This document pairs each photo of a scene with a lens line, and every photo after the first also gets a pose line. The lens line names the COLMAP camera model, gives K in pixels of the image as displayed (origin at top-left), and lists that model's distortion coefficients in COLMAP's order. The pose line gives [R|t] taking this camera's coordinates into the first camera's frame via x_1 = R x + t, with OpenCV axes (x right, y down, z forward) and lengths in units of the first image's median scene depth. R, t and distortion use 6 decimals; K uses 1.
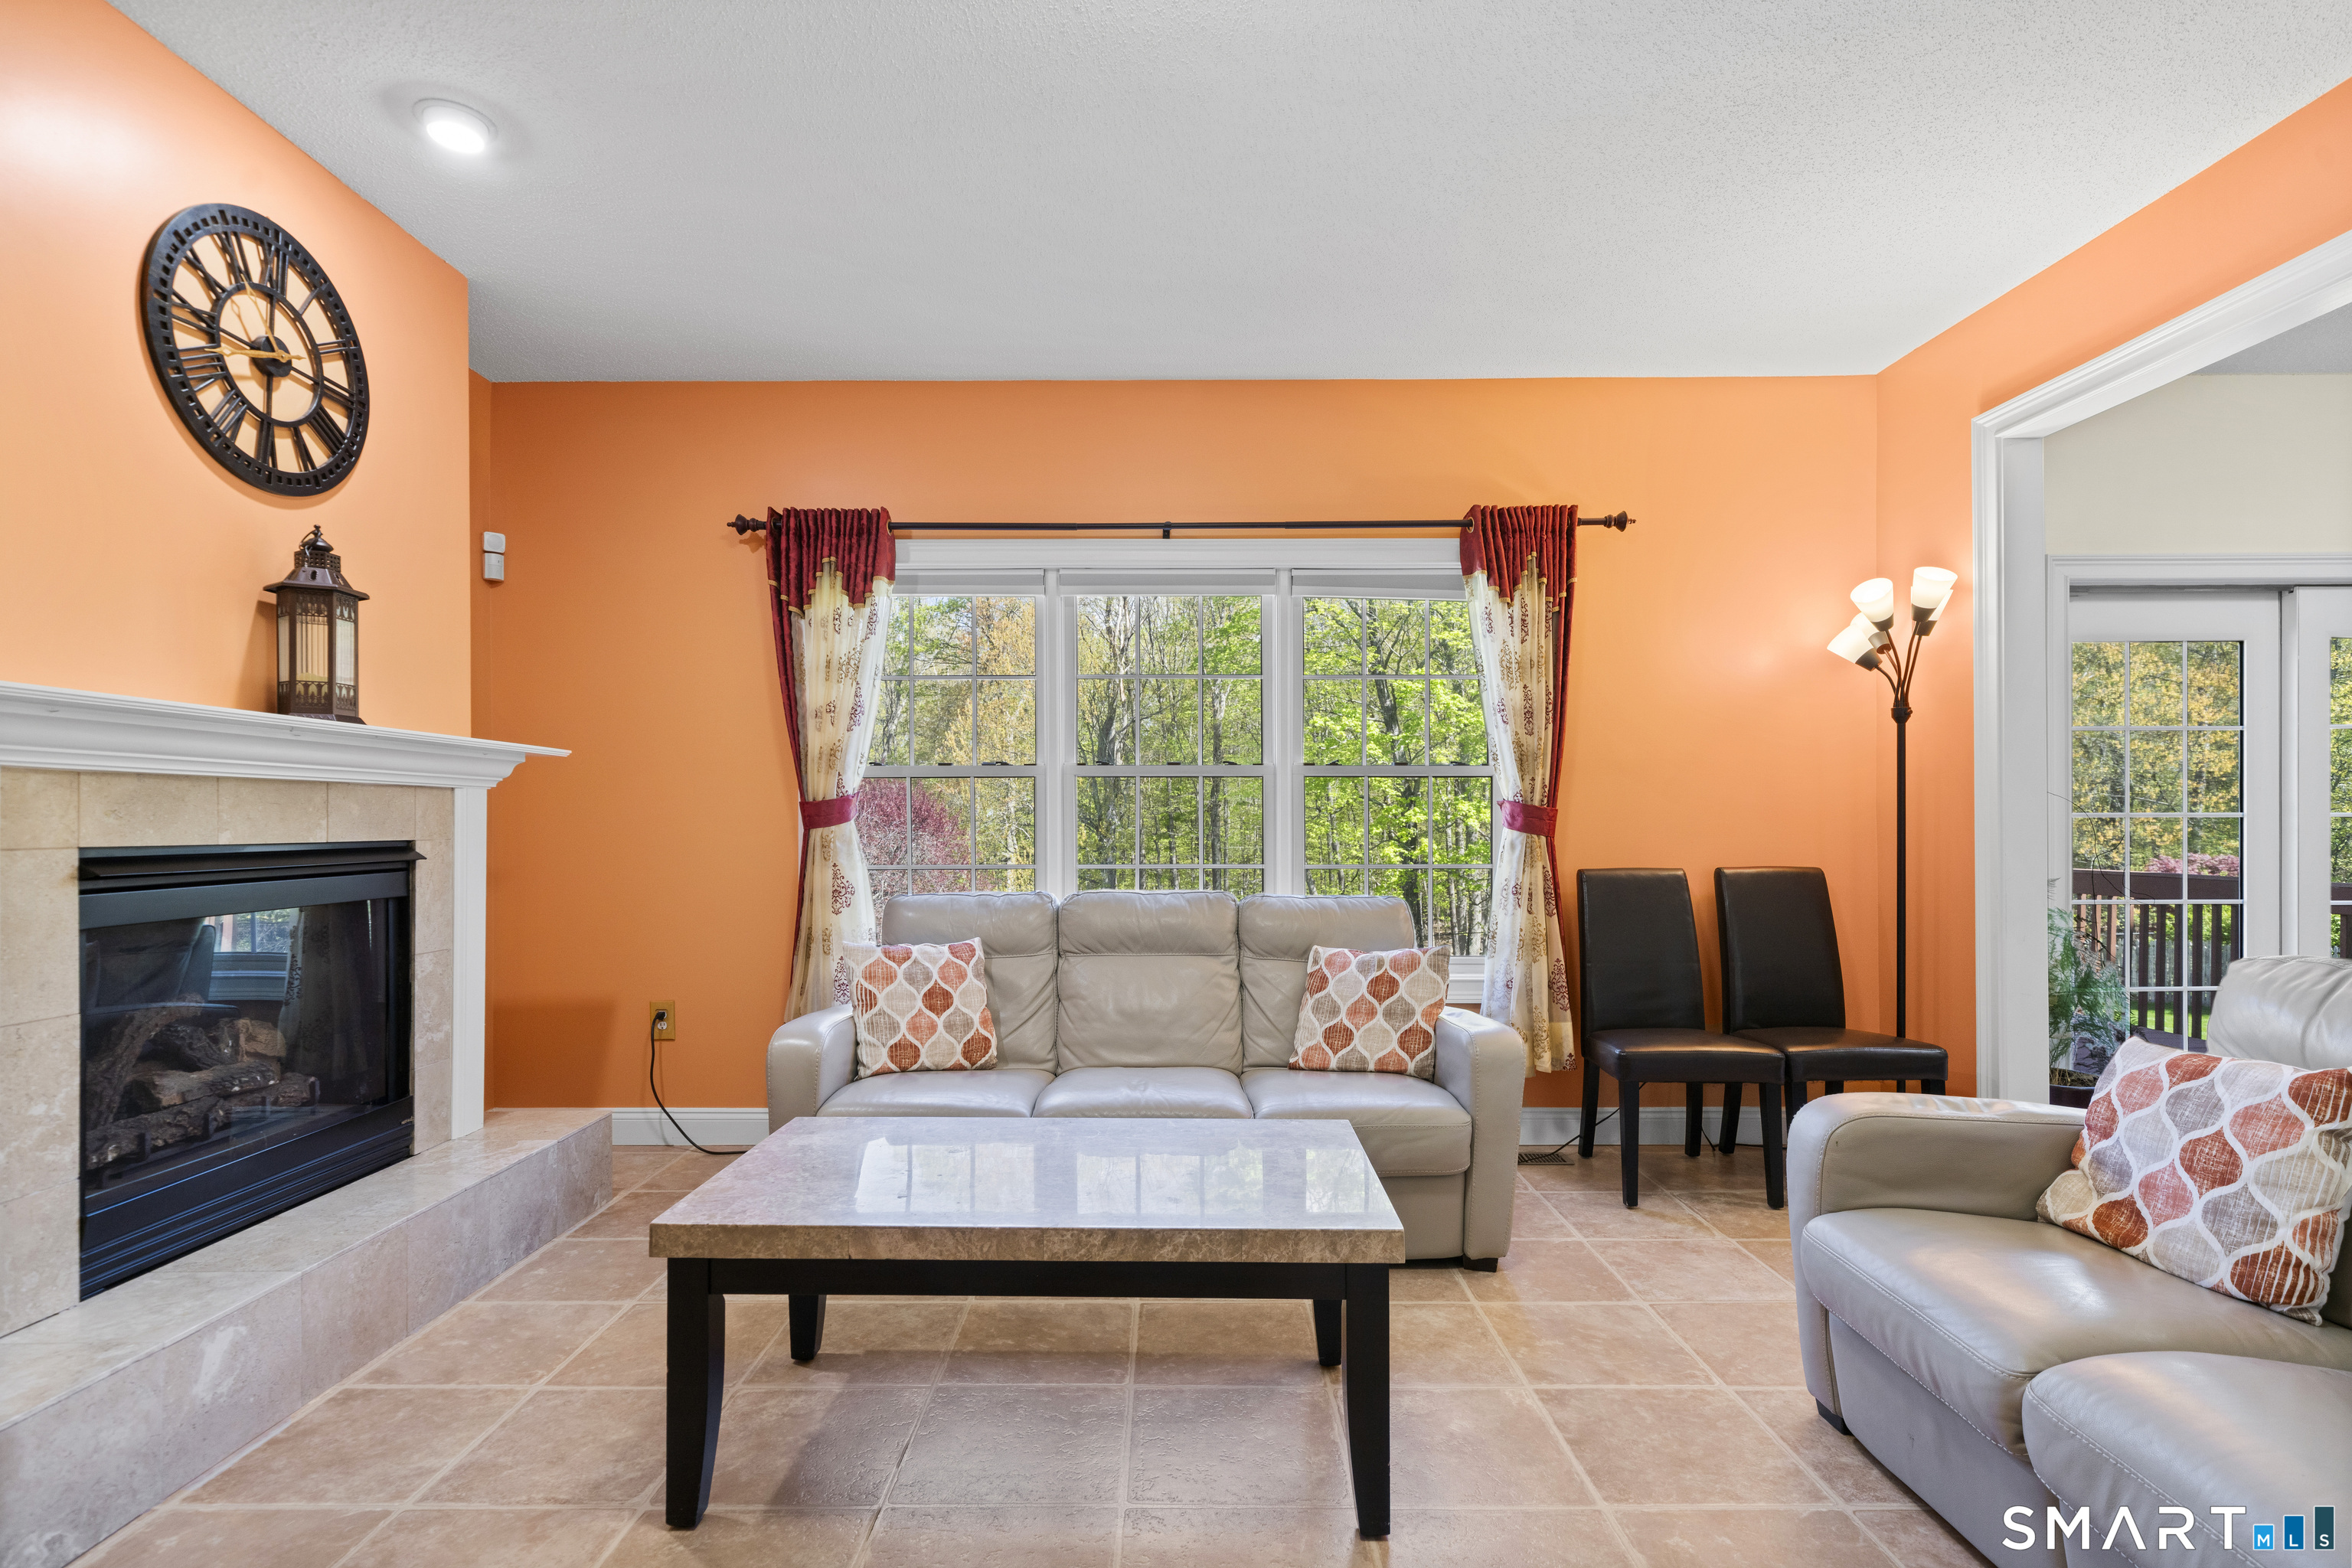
lens RADIAL K [[1118.0, 0, 1171.6], [0, 1118.0, 817.1], [0, 0, 1]] dist [0.000881, -0.001108]
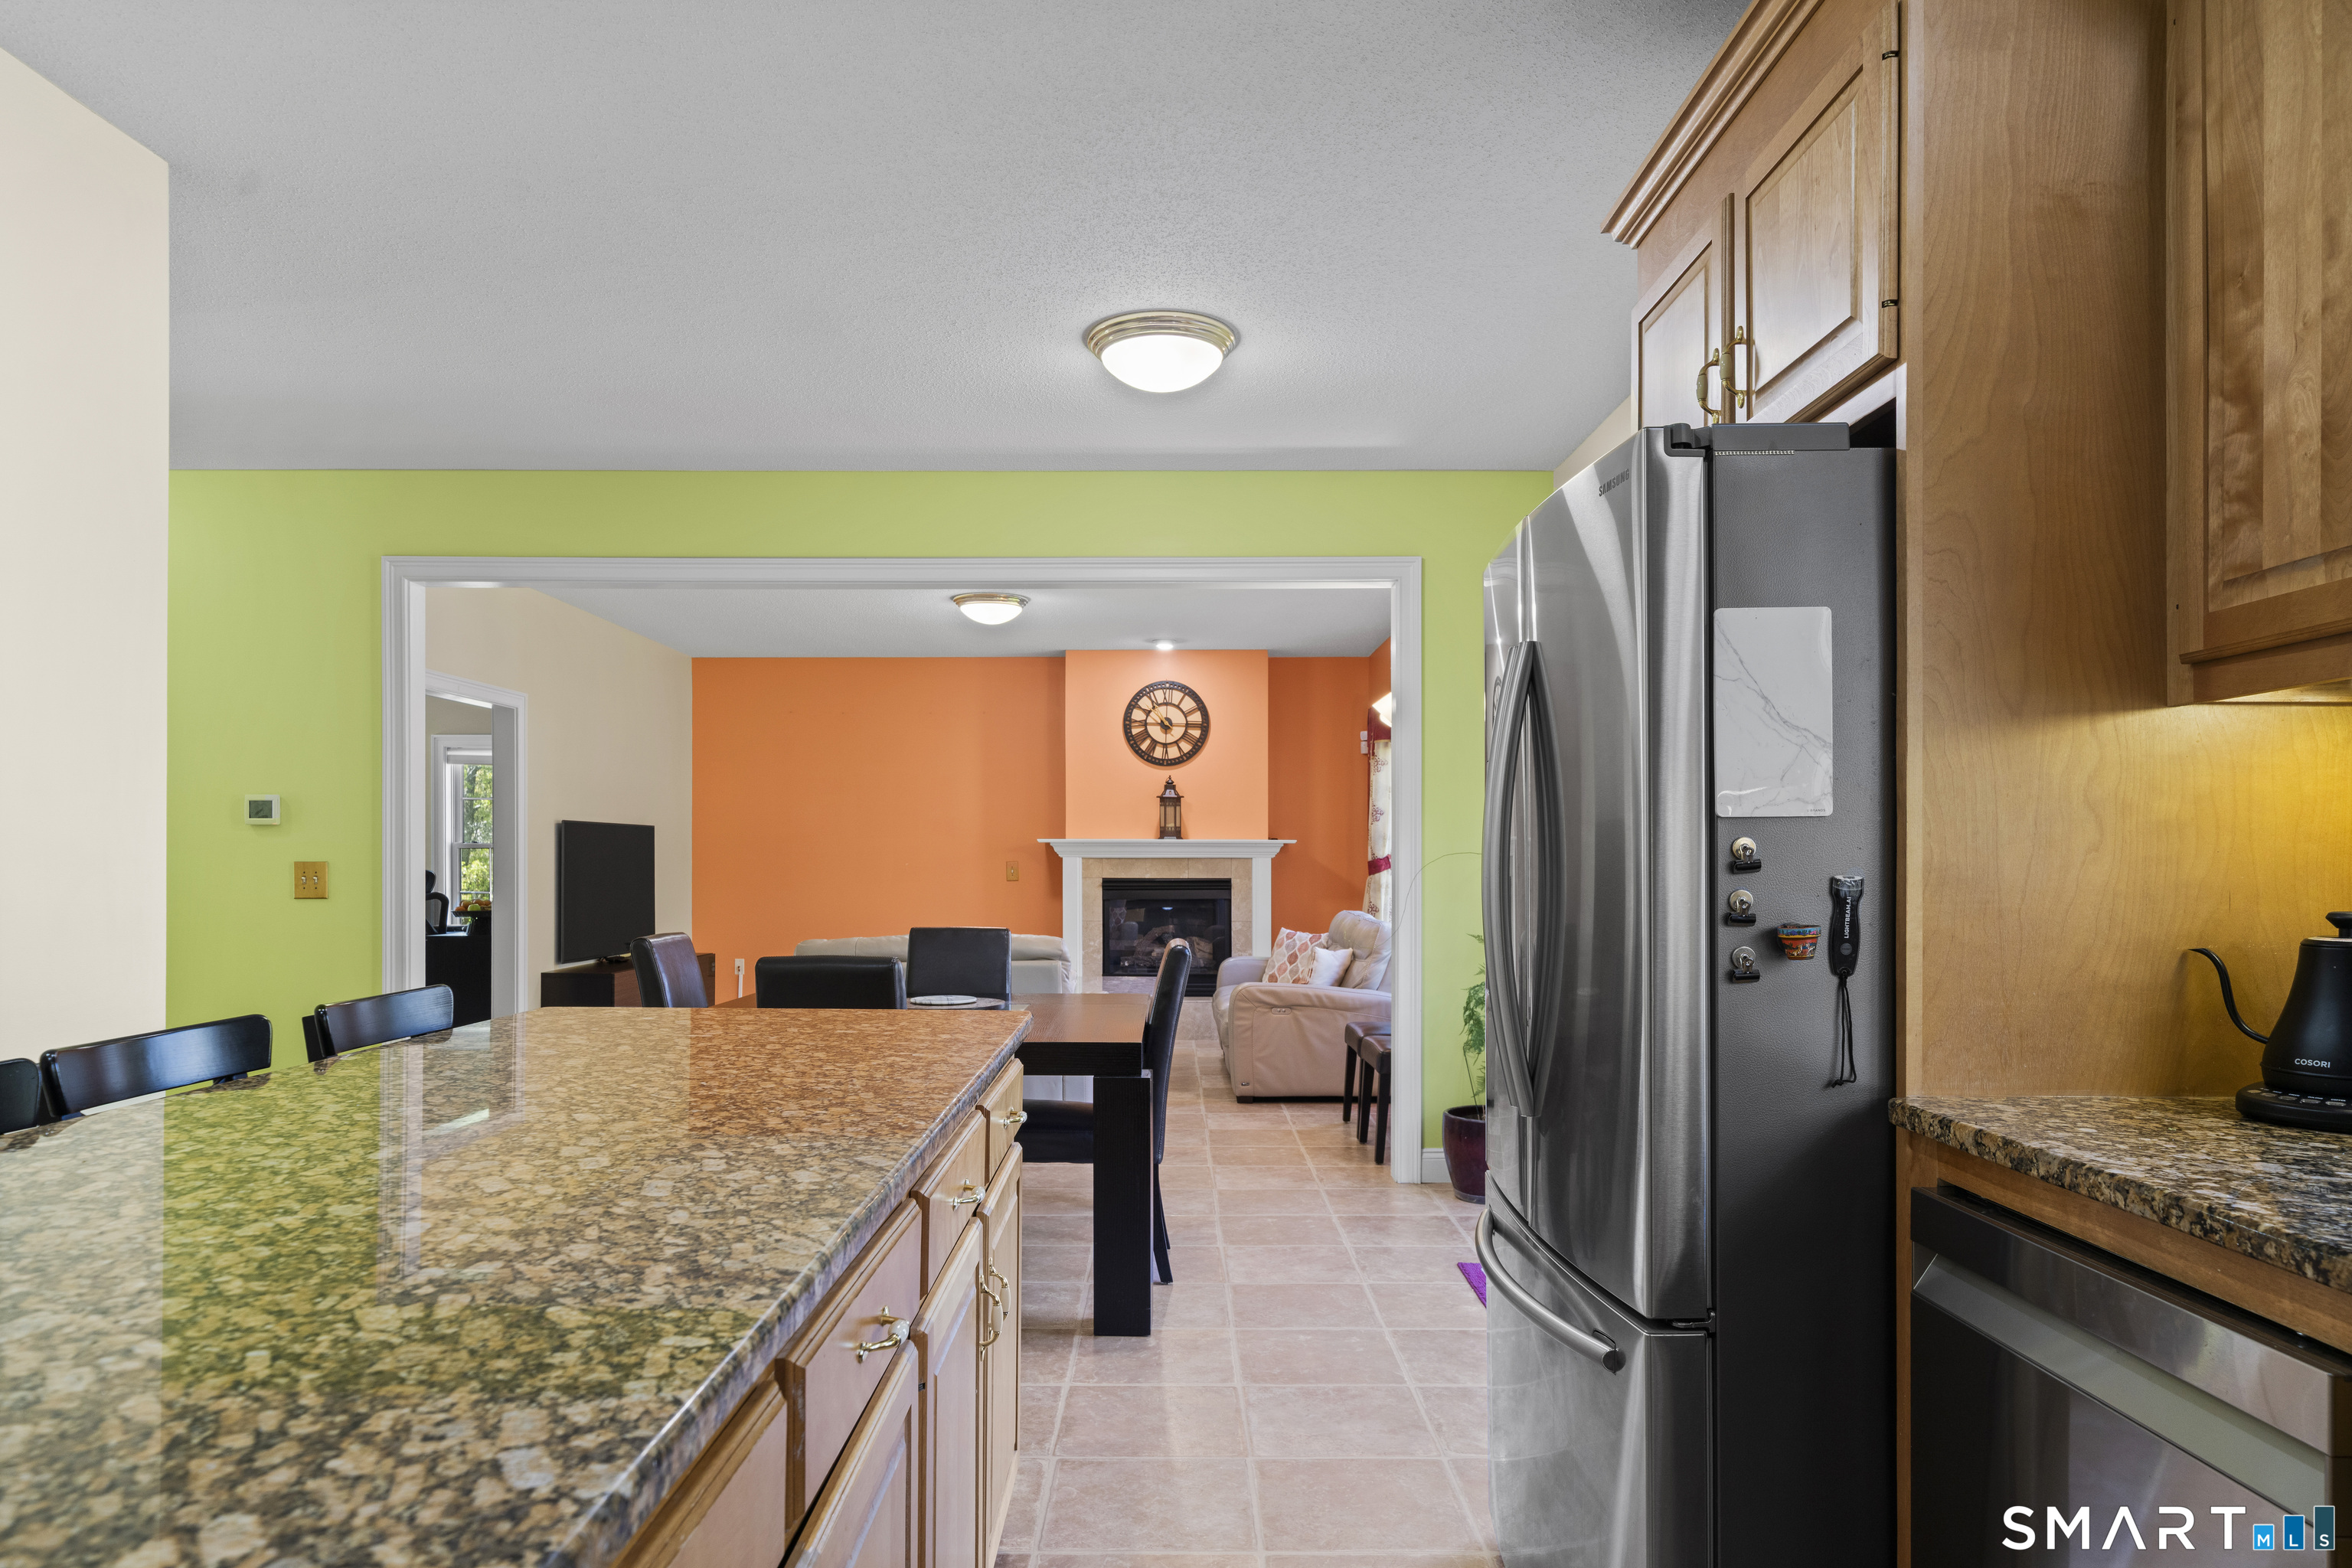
lens RADIAL K [[1432.9, 0, 1207.0], [0, 1432.9, 864.3], [0, 0, 1]] dist [-0.004530, 0.002042]
pose [[-0.005749, 0.004074, -0.999975, 2.564915], [0.002528, 0.999989, 0.004059, -0.025856], [0.999980, -0.002505, -0.005759, 0.904250]]
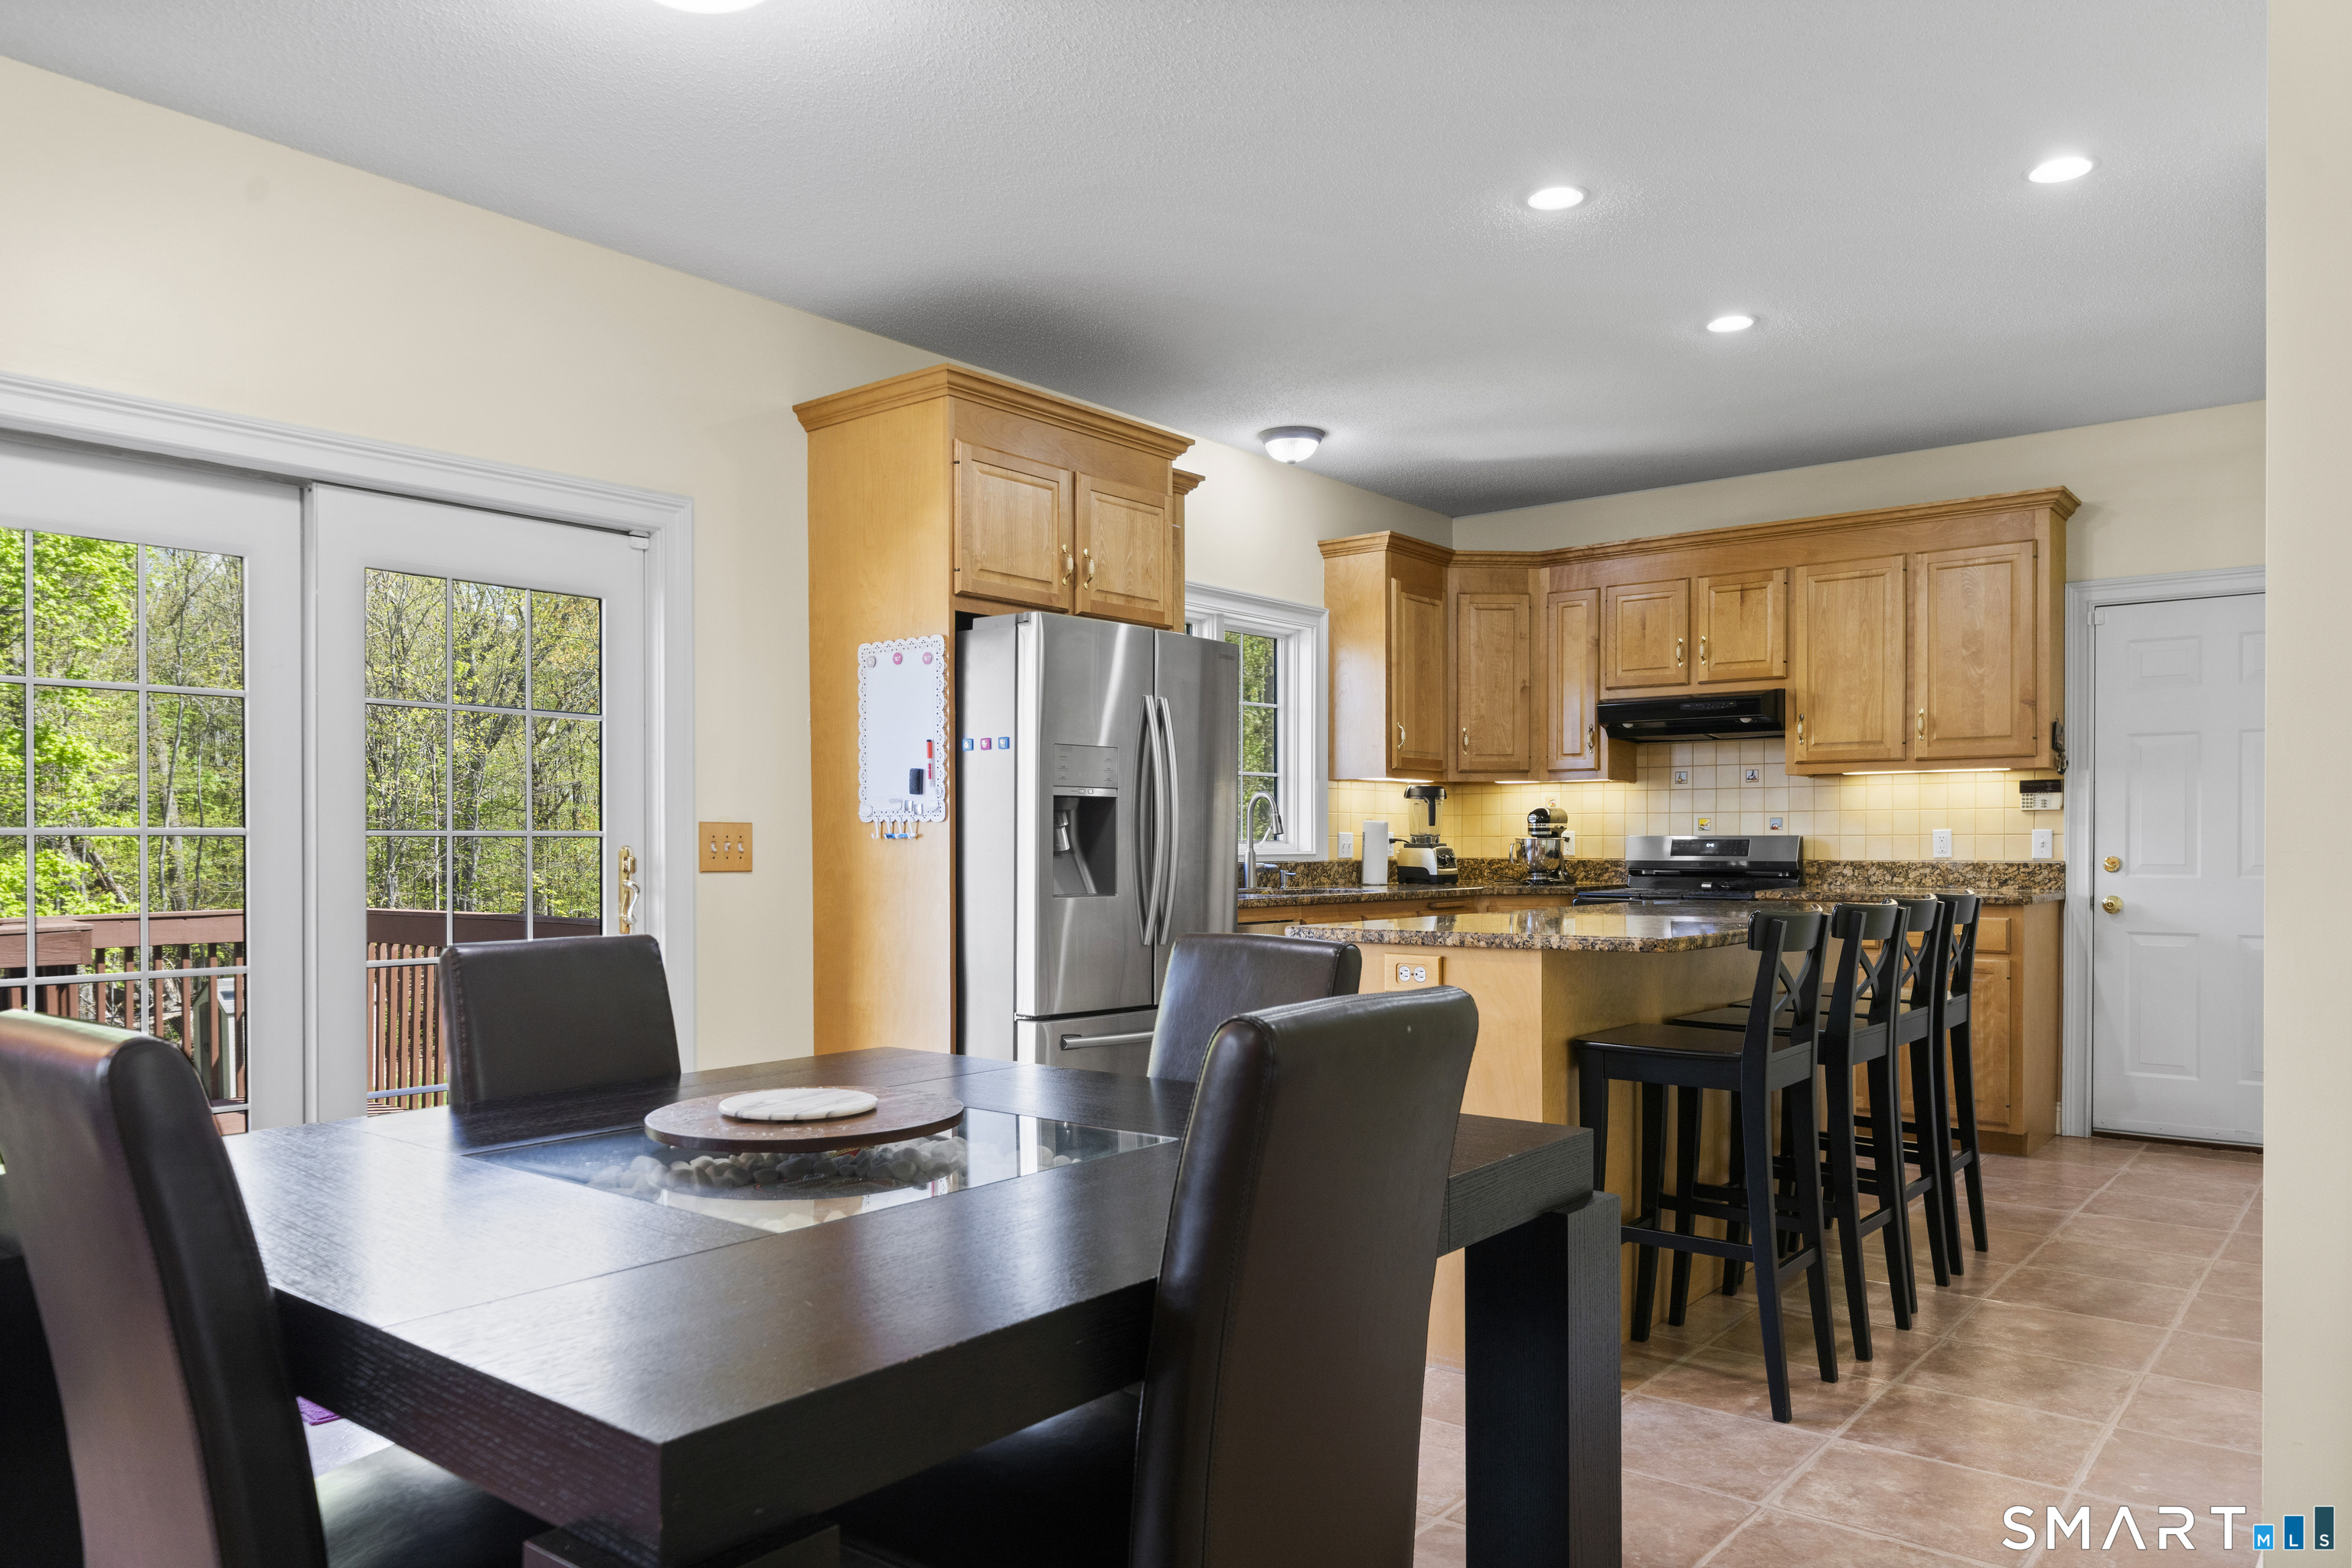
lens RADIAL K [[1583.7, 0, 1161.3], [0, 1583.7, 852.7], [0, 0, 1]] dist [0.007764, -0.002875]
pose [[0.631987, -0.003068, 0.774973, 0.759272], [-0.004196, 0.999964, 0.007380, 0.000913], [-0.774967, -0.007916, 0.631952, 0.040884]]
